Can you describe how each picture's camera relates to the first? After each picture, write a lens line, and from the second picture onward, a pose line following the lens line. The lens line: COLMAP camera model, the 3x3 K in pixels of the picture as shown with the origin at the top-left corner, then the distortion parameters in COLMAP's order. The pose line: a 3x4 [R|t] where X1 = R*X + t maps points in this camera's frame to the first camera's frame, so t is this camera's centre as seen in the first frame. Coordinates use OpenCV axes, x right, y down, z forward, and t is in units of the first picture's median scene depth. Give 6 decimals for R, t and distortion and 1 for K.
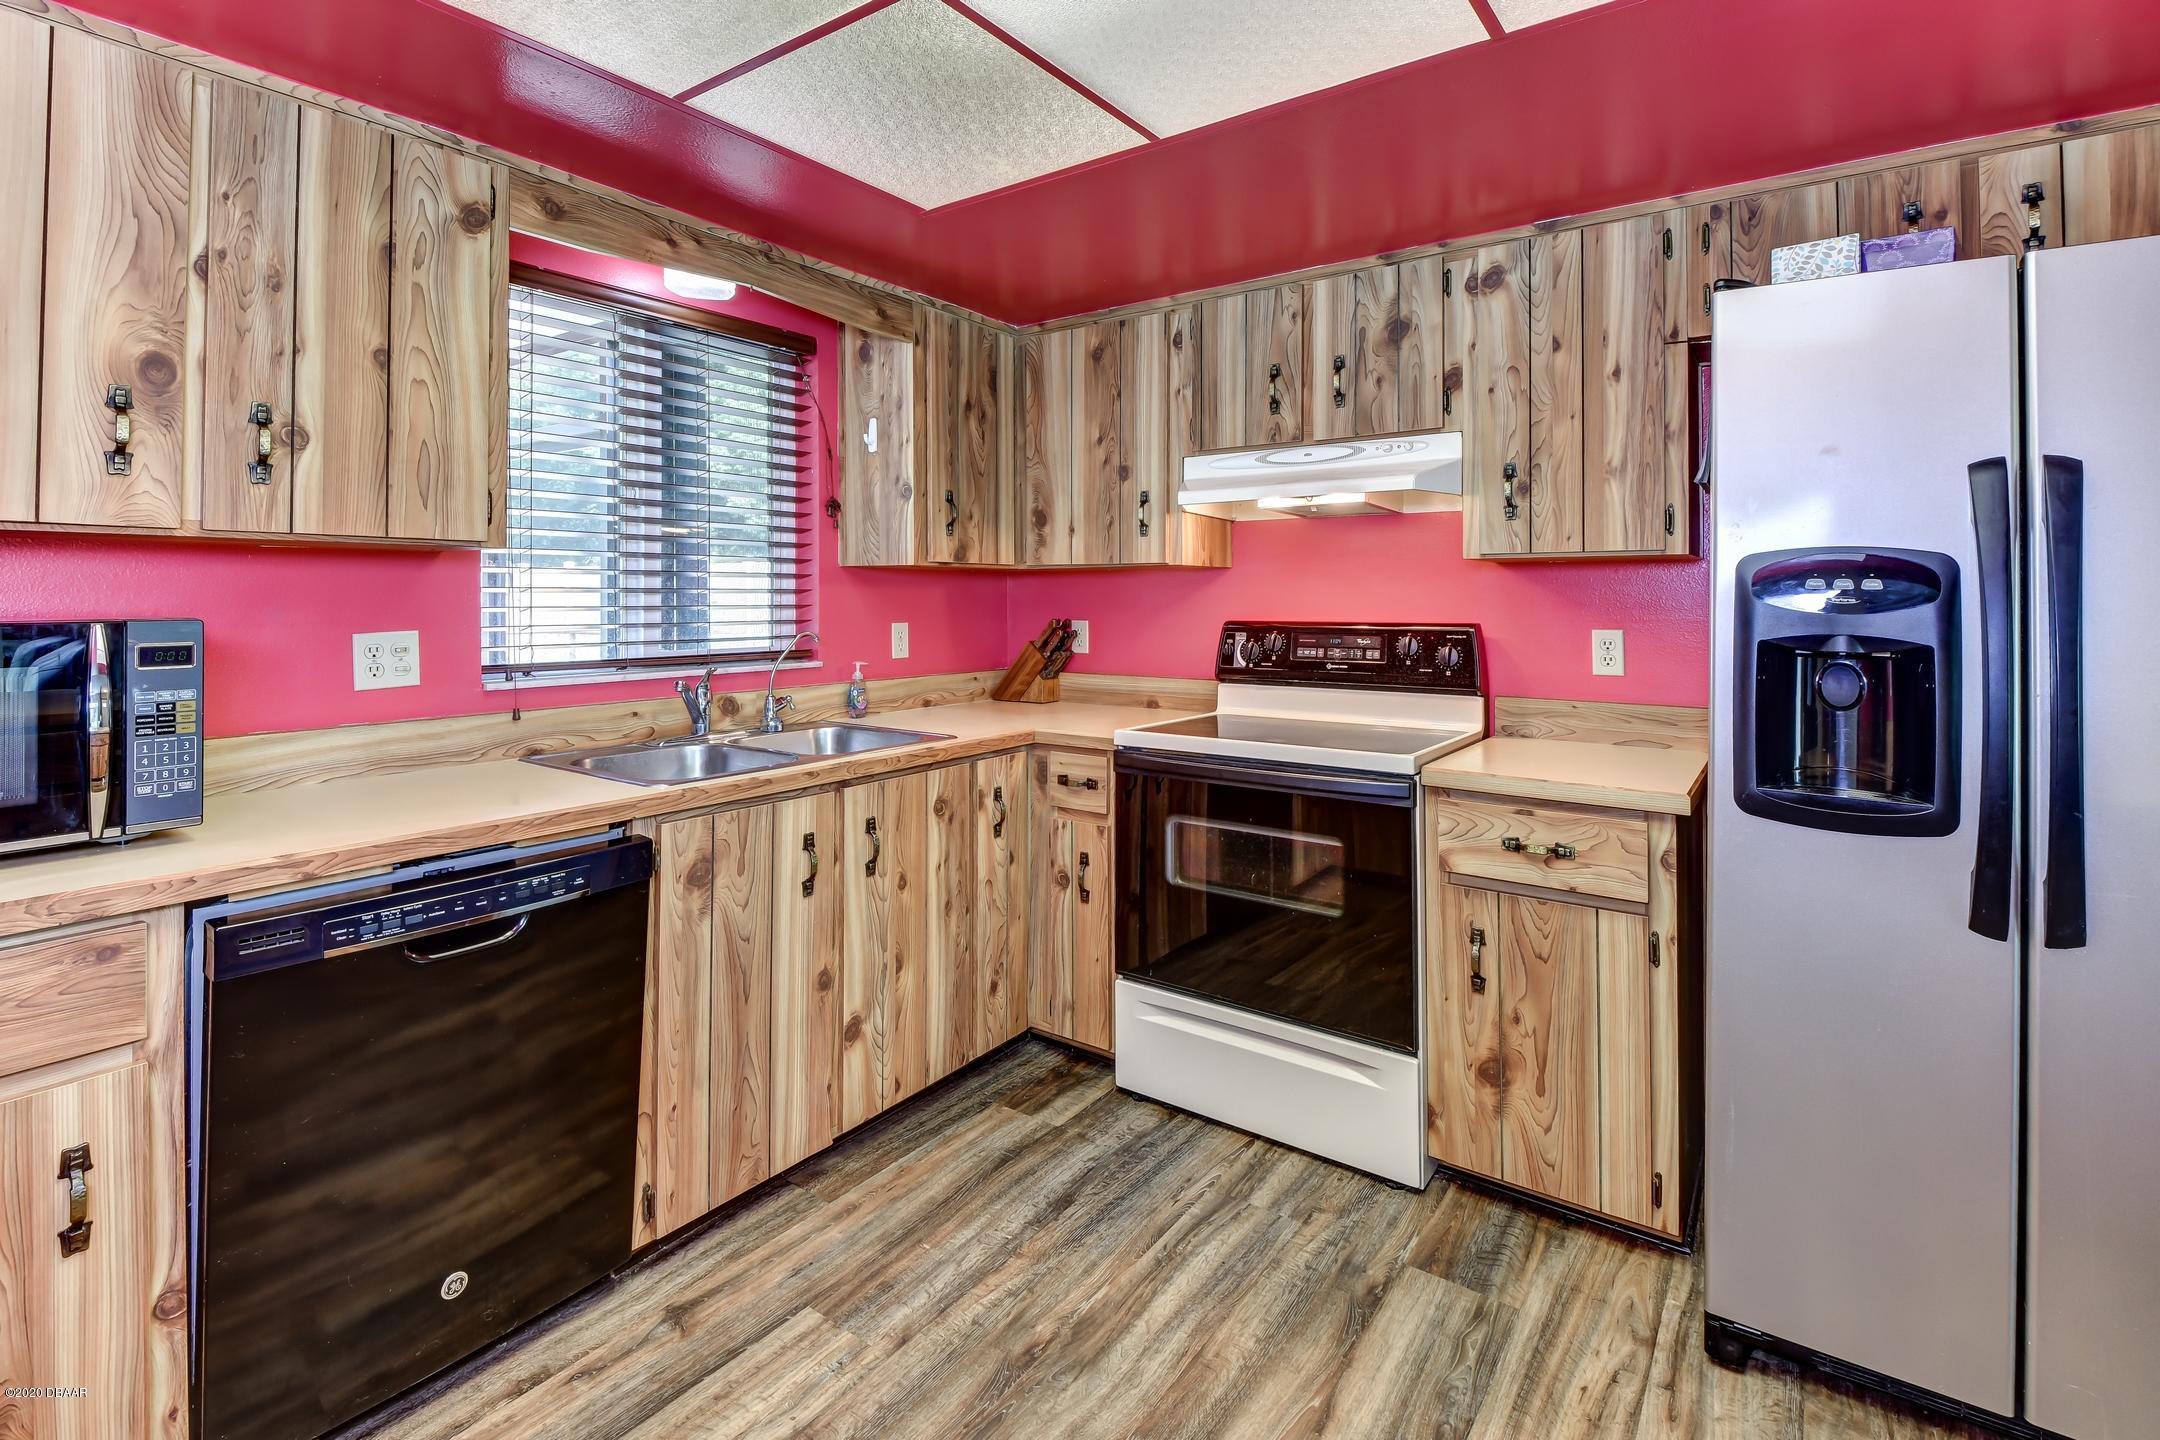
lens RADIAL K [[985.1, 0, 1088.5], [0, 985.1, 723.5], [0, 0, 1]] dist [-0.001022, -0.007613]
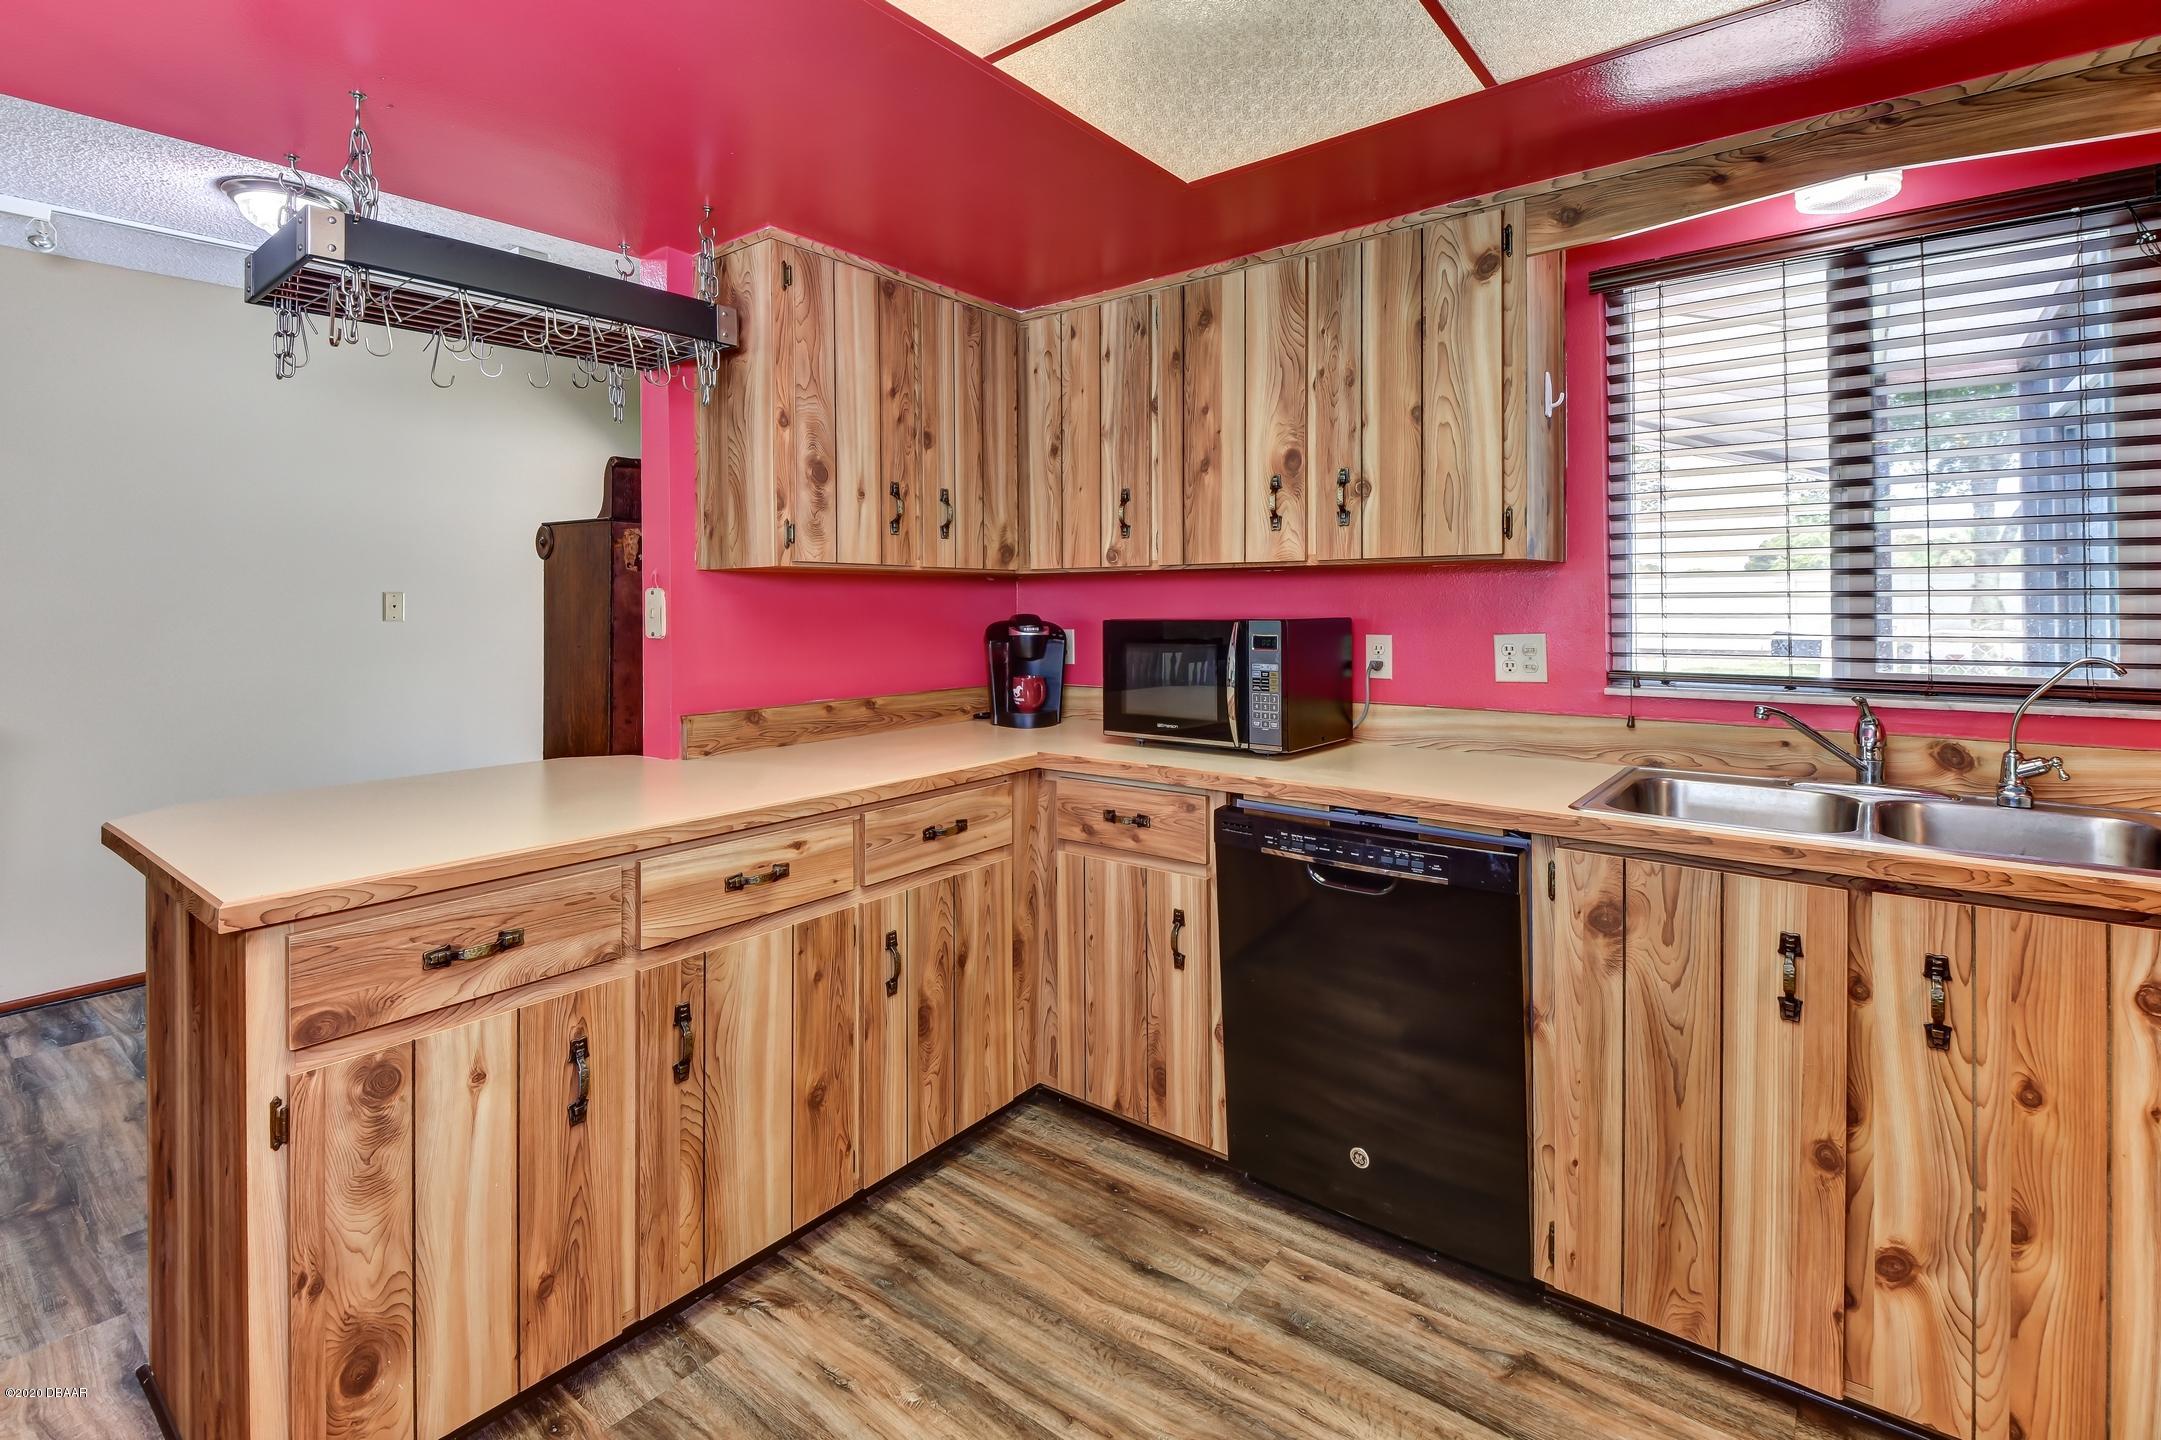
lens RADIAL K [[985.6, 0, 1089.2], [0, 985.6, 718.0], [0, 0, 1]] dist [-0.001022, -0.007613]
pose [[-0.048918, 0.113685, -0.992312, 0.511731], [-0.120233, 0.985607, 0.118844, -0.078416], [0.991540, 0.125122, -0.034546, 0.593867]]
